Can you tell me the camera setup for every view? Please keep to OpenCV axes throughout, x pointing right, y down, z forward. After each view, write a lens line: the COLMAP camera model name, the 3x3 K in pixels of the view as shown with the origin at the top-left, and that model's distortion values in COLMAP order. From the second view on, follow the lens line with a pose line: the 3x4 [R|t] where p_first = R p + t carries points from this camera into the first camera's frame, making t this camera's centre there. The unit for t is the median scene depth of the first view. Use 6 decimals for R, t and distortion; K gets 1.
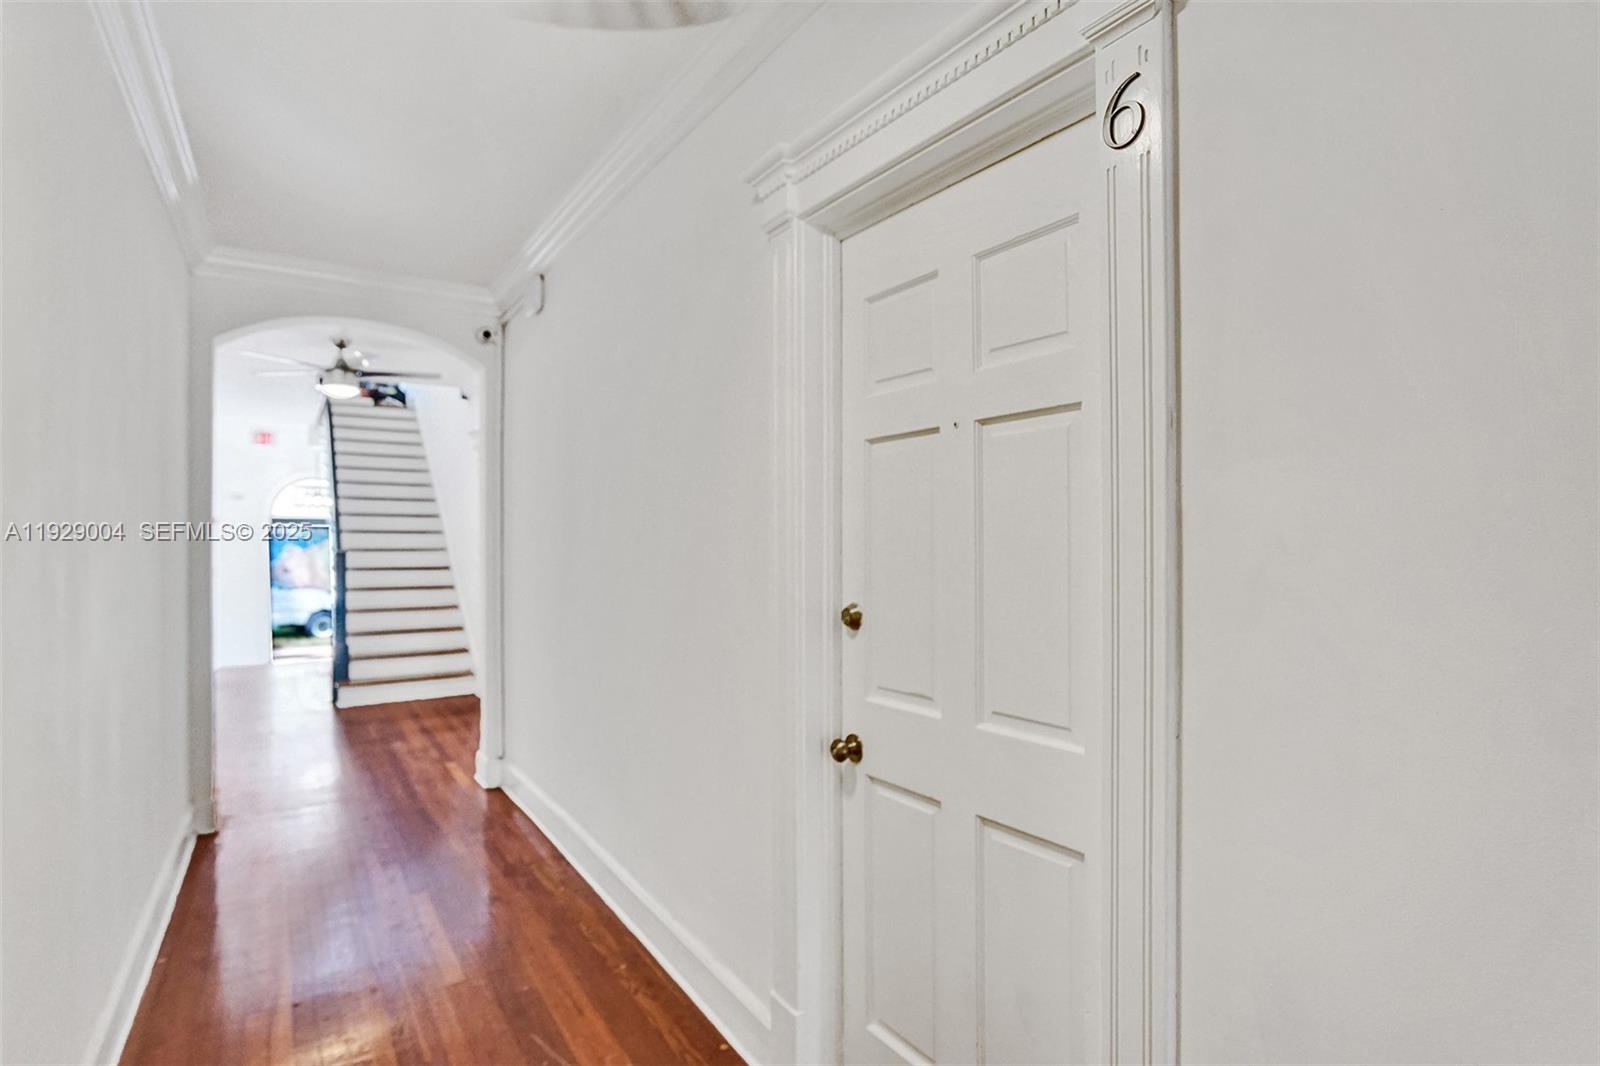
lens RADIAL K [[825.4, 0, 800.0], [0, 825.4, 533.0], [0, 0, 1]] dist [-0.035535, 0.000508]
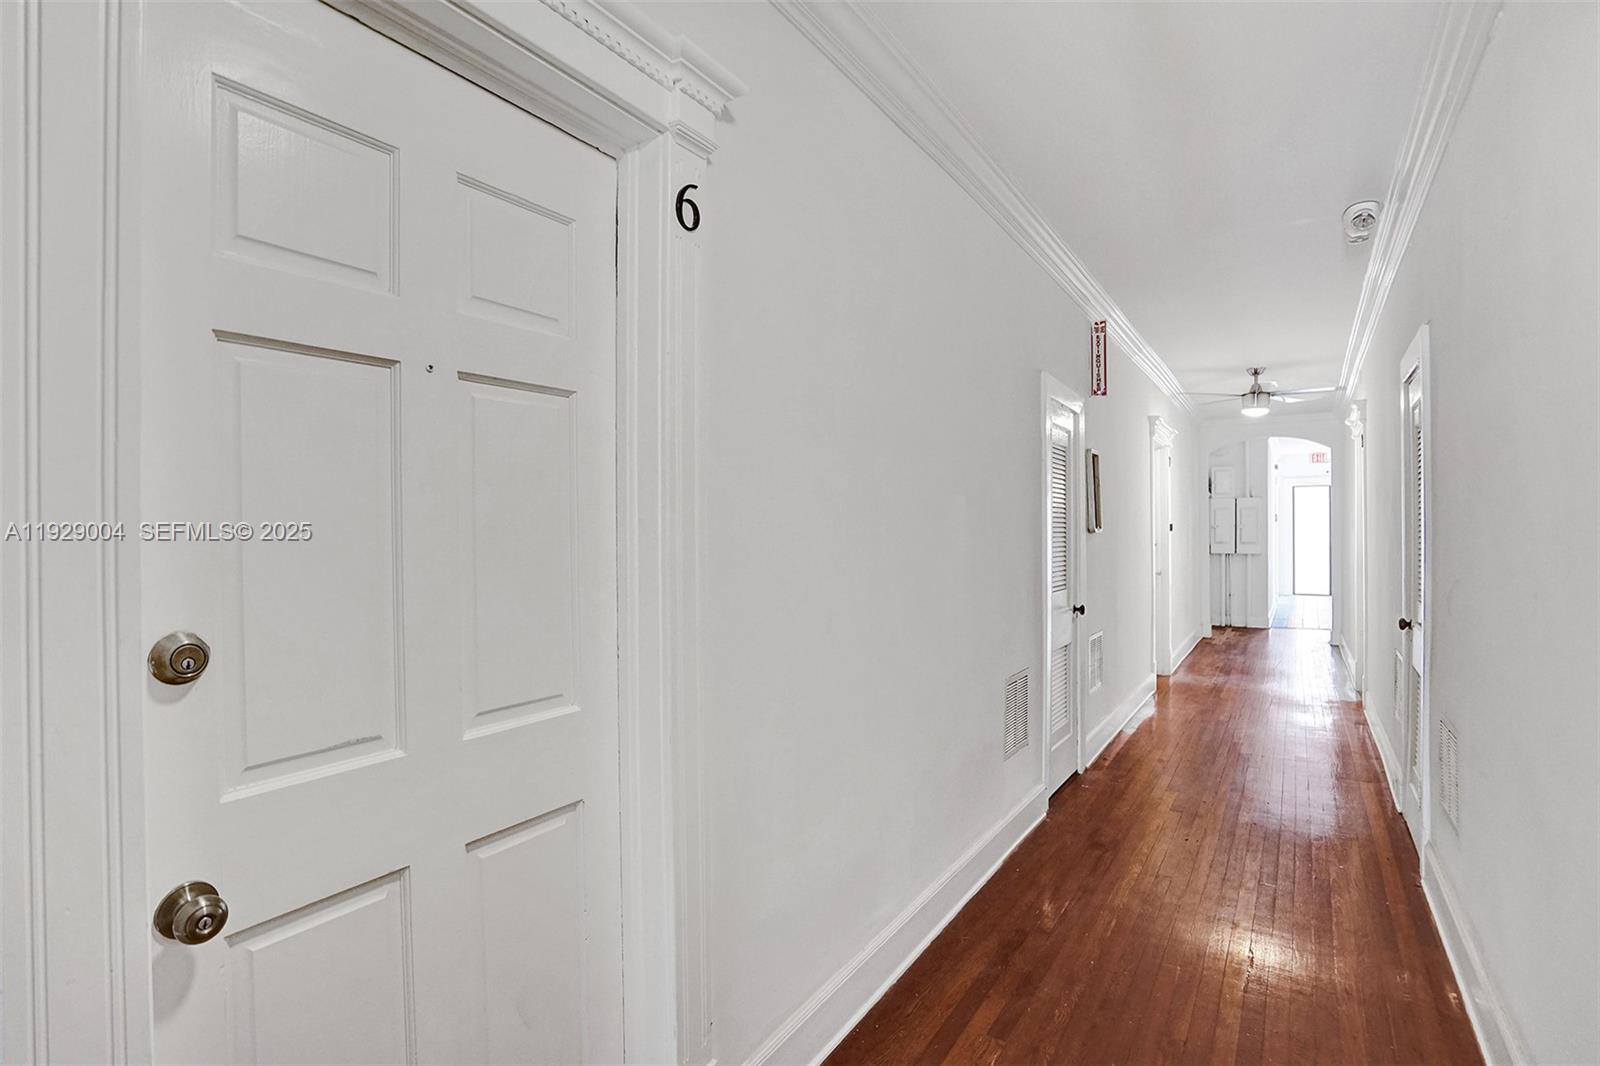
lens RADIAL K [[793.6, 0, 800.0], [0, 793.6, 533.0], [0, 0, 1]] dist [-0.050085, 0.013959]
pose [[-0.438111, -0.000676, 0.898921, -0.617057], [-0.009221, 0.999950, -0.003742, 0.024756], [-0.898874, -0.009928, -0.438095, 0.991534]]
